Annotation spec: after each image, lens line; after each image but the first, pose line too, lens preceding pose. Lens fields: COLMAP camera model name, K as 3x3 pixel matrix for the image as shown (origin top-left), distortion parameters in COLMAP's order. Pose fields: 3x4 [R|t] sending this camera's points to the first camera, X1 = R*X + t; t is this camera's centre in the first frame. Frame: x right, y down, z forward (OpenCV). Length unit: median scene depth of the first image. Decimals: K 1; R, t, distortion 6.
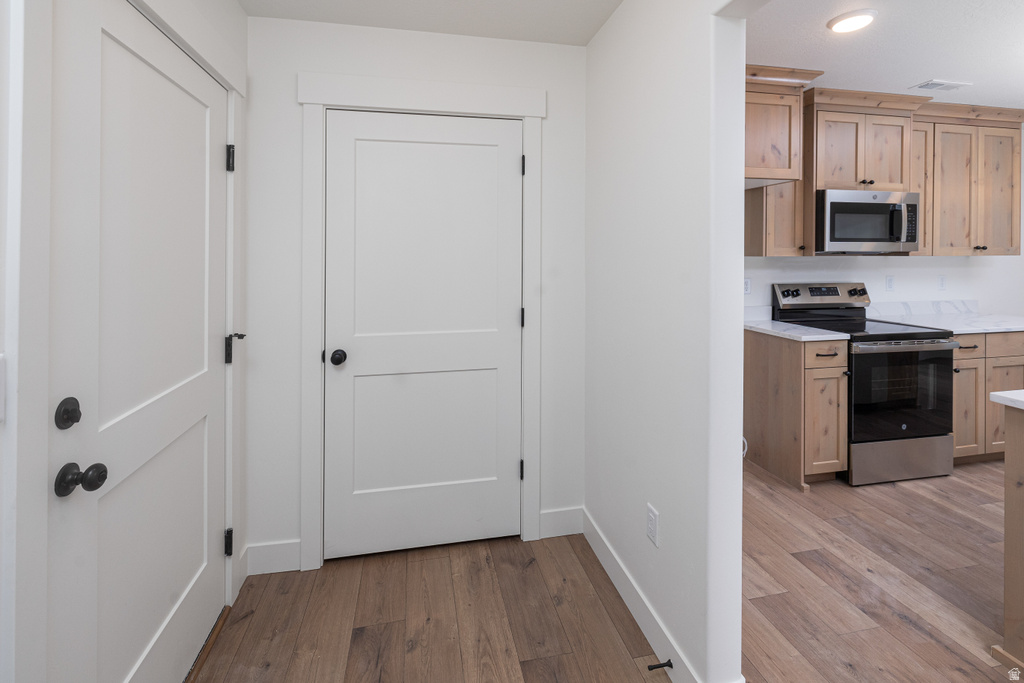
lens RADIAL K [[458.7, 0, 528.3], [0, 458.7, 254.3], [0, 0, 1]] dist [0.021779, -0.002189]
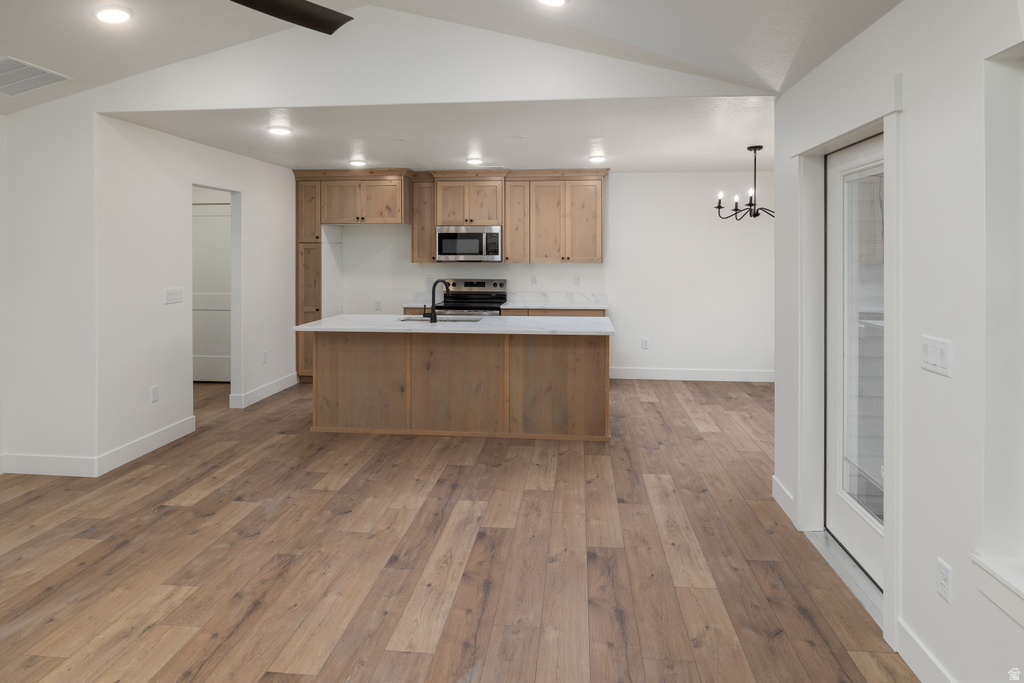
lens RADIAL K [[598.4, 0, 524.0], [0, 598.4, 254.0], [0, 0, 1]] dist [0.002879, -0.003627]
pose [[0.951759, 0.004712, -0.306811, 1.608306], [-0.002741, 0.999973, 0.006855, -0.045912], [0.306835, -0.005683, 0.951746, -1.060821]]
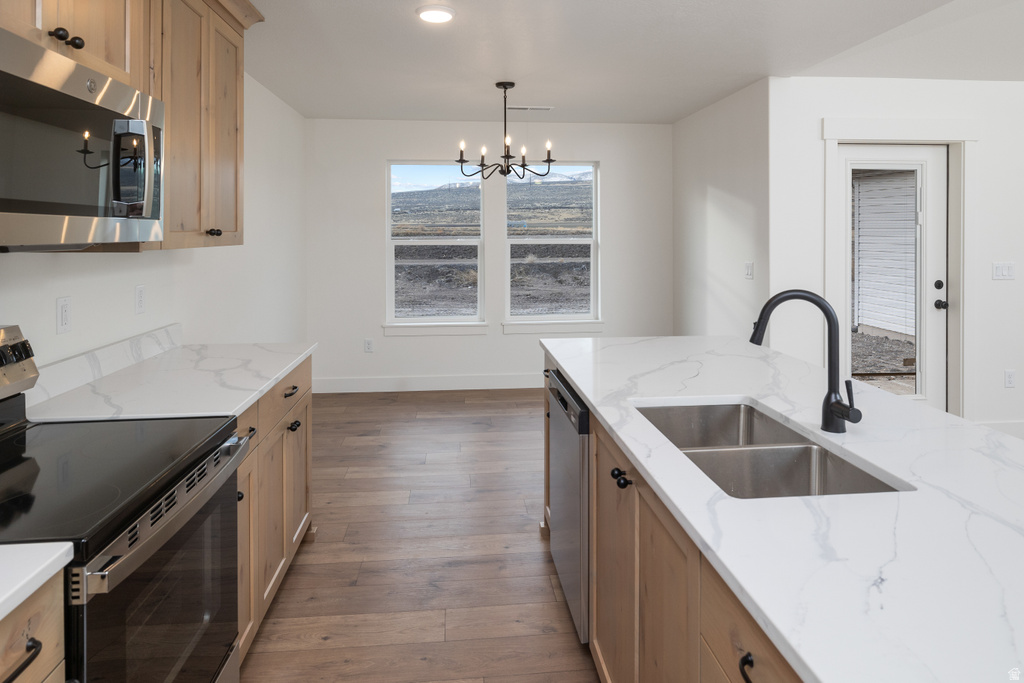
lens RADIAL K [[627.7, 0, 516.9], [0, 627.7, 239.3], [0, 0, 1]] dist [-0.004144, -0.000460]
pose [[0.124674, -0.010125, 0.992146, 0.317439], [0.000567, 0.999948, 0.010133, -0.013890], [-0.992198, -0.000701, 0.124673, 0.617608]]
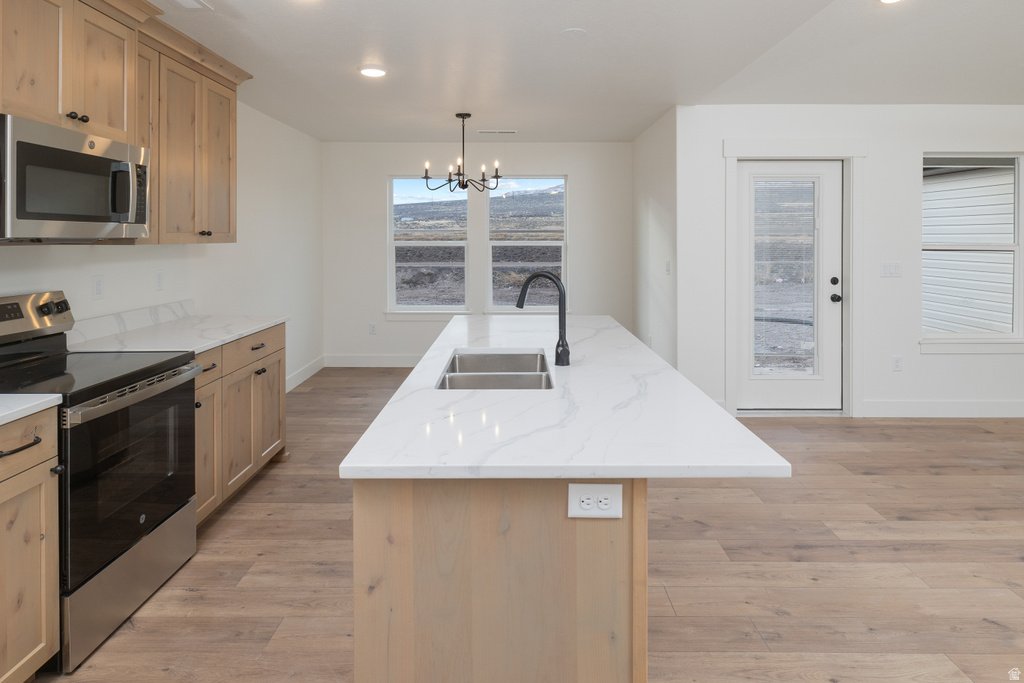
lens RADIAL K [[598.4, 0, 515.1], [0, 598.4, 246.5], [0, 0, 1]] dist [0.002879, -0.003627]
pose [[0.226107, -0.013212, 0.974013, 0.129565], [-0.001533, 0.999902, 0.013919, -0.007021], [-0.974101, -0.004640, 0.226065, 0.304892]]
